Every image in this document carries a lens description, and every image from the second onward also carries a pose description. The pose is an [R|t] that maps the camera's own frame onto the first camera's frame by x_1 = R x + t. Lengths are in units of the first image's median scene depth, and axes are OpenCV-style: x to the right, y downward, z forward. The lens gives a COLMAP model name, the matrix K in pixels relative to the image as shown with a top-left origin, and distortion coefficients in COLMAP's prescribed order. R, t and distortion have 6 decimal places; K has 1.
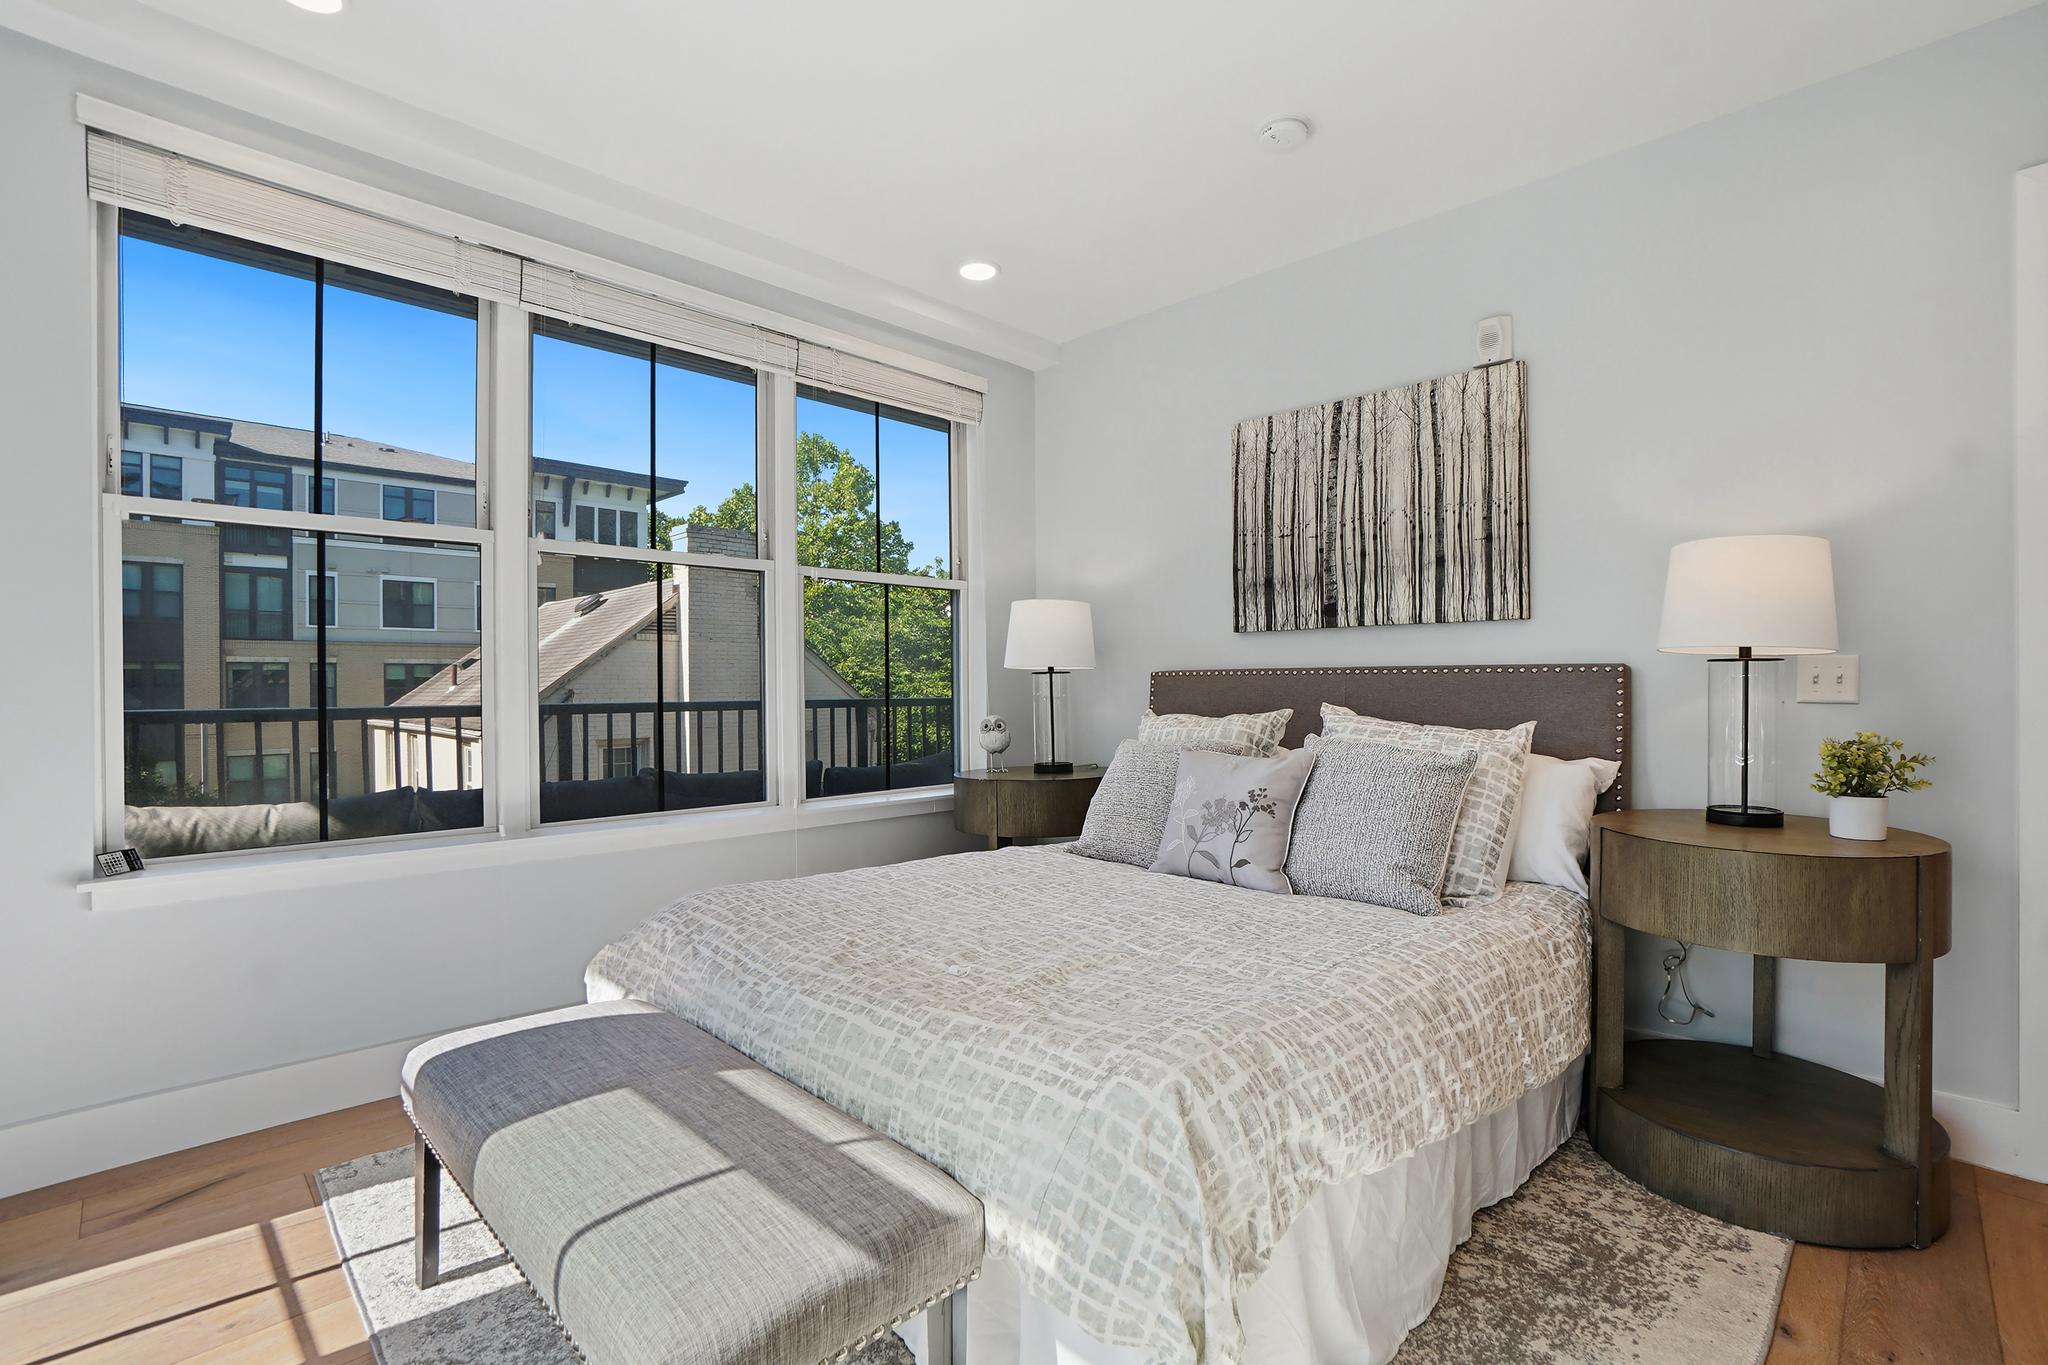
lens RADIAL K [[927.2, 0, 1051.0], [0, 927.2, 706.6], [0, 0, 1]] dist [-0.057458, 0.020478]
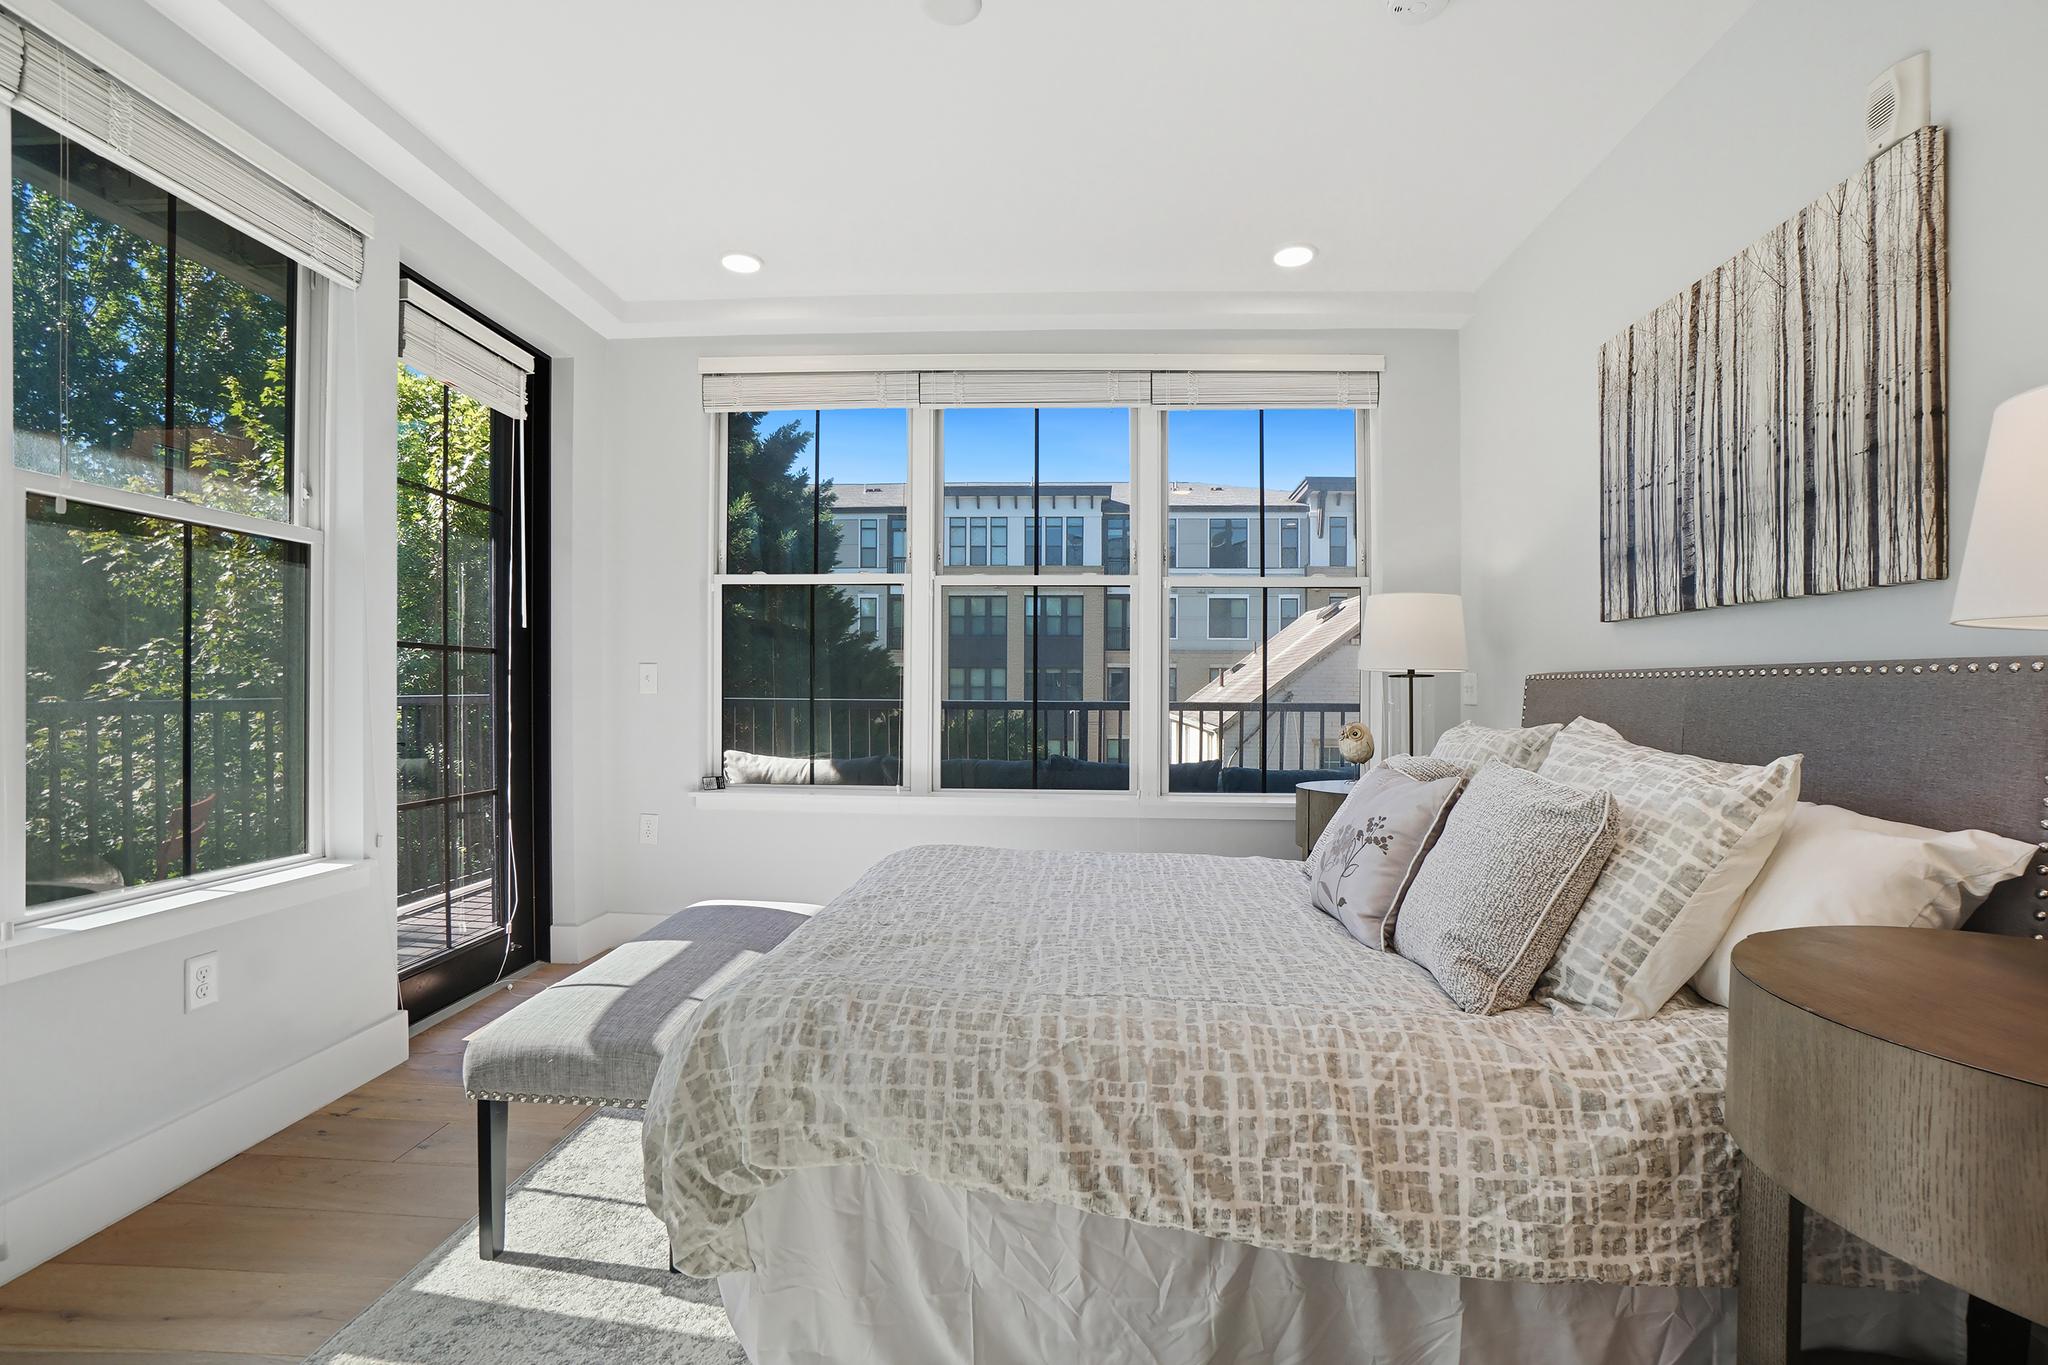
lens RADIAL K [[927.2, 0, 1057.5], [0, 927.2, 716.6], [0, 0, 1]] dist [-0.057458, 0.020478]
pose [[0.660778, 0.031512, -0.749920, 0.541367], [-0.025378, 0.999485, 0.019638, -0.007004], [0.750152, 0.006055, 0.661237, 0.204133]]
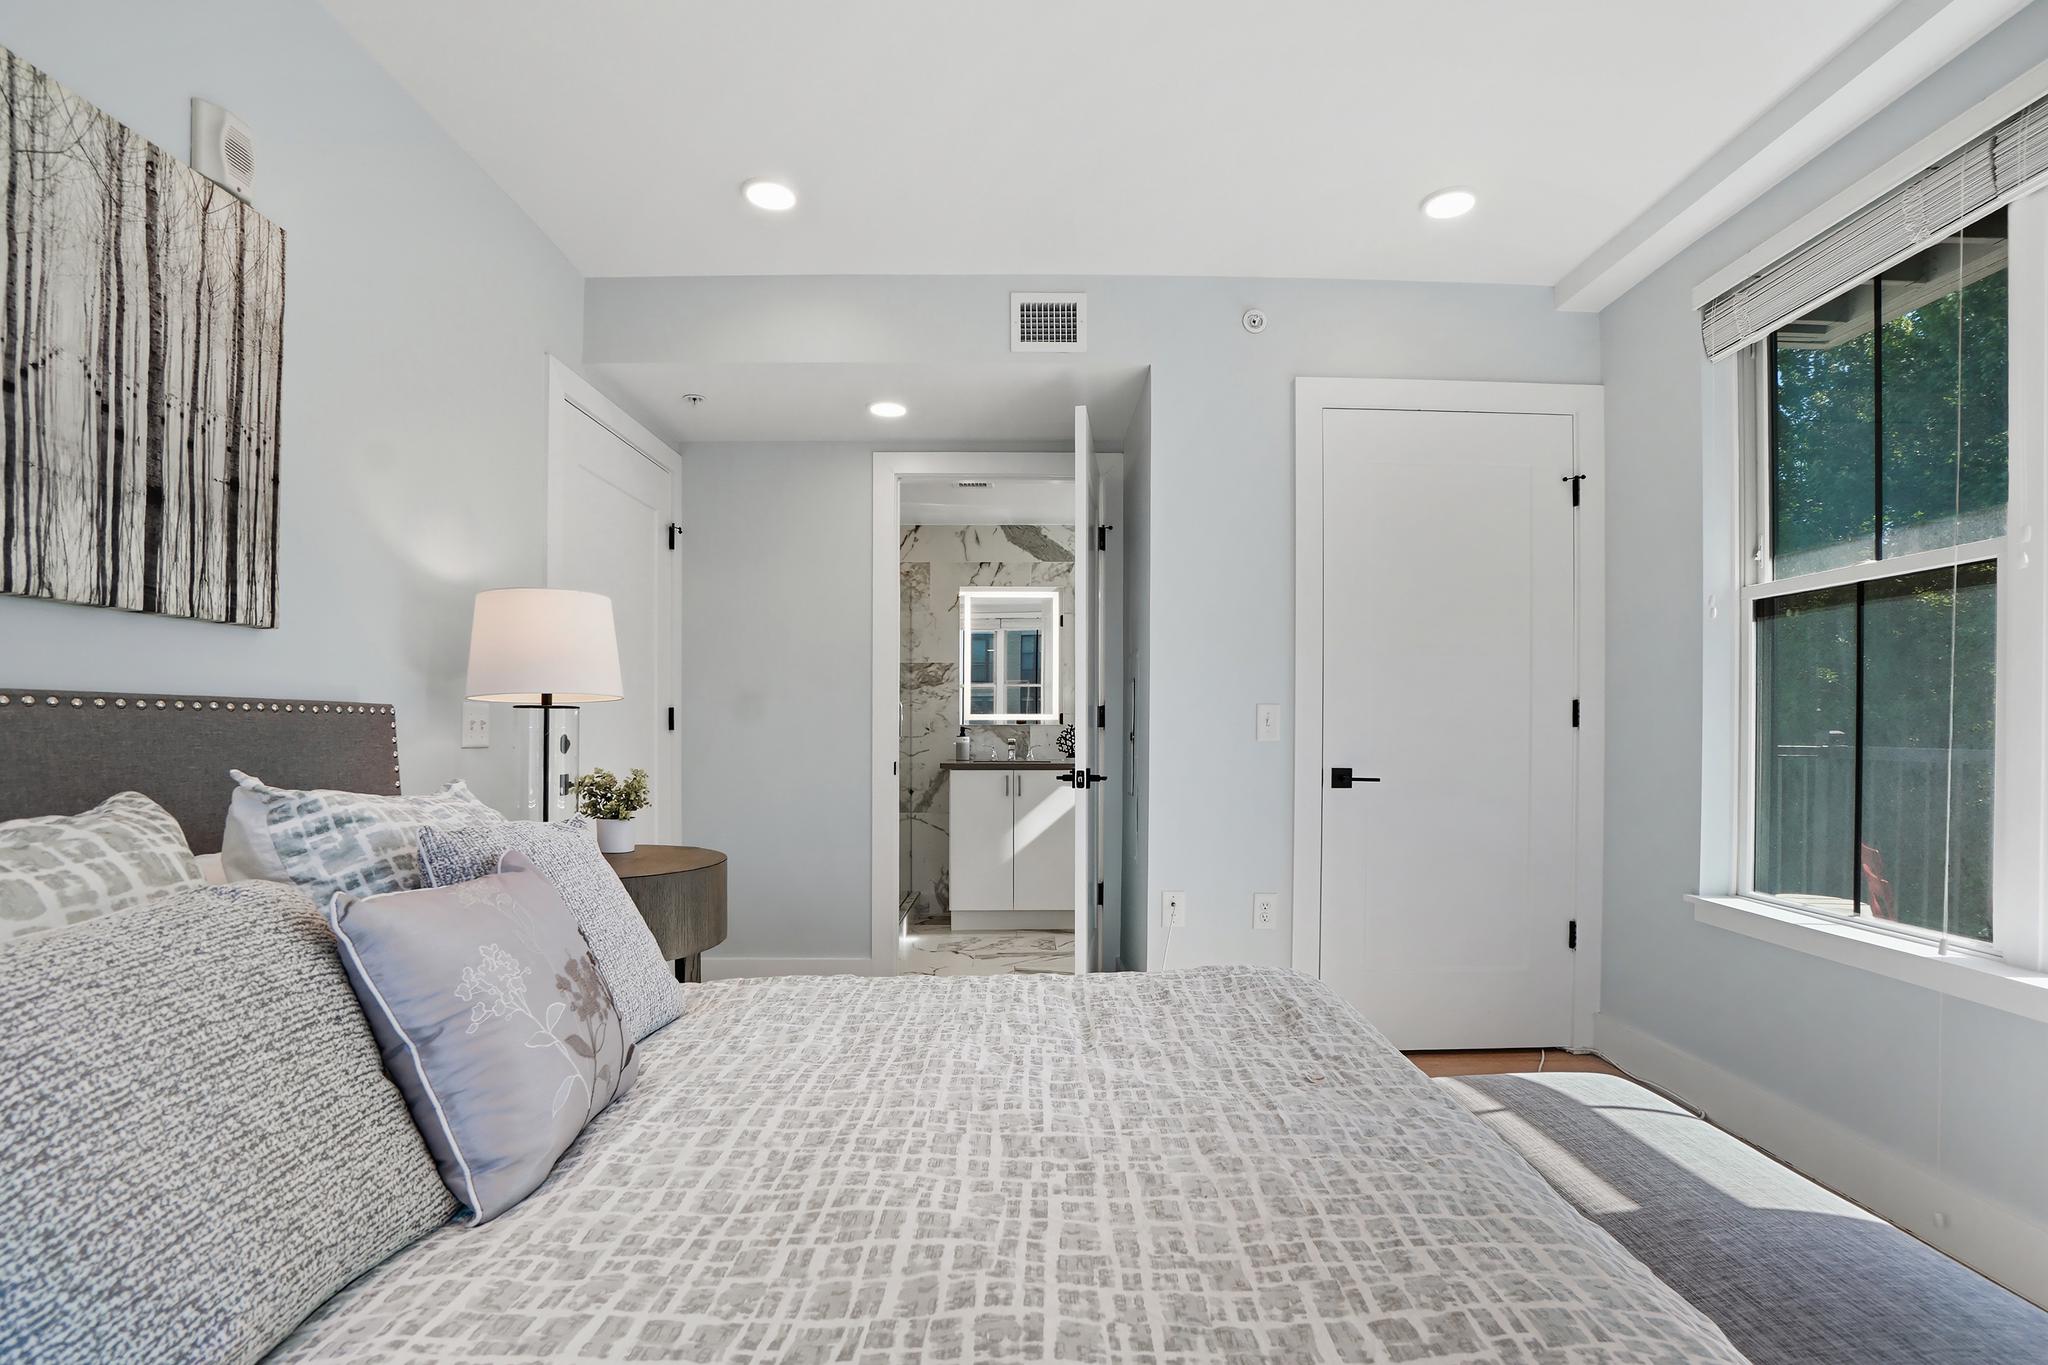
lens RADIAL K [[927.2, 0, 1048.0], [0, 927.2, 746.0], [0, 0, 1]] dist [-0.057458, 0.020478]
pose [[-0.695147, -0.008599, 0.718816, -0.295922], [0.018389, 0.999389, 0.029738, -0.020660], [-0.718633, 0.033891, -0.694564, 0.977118]]
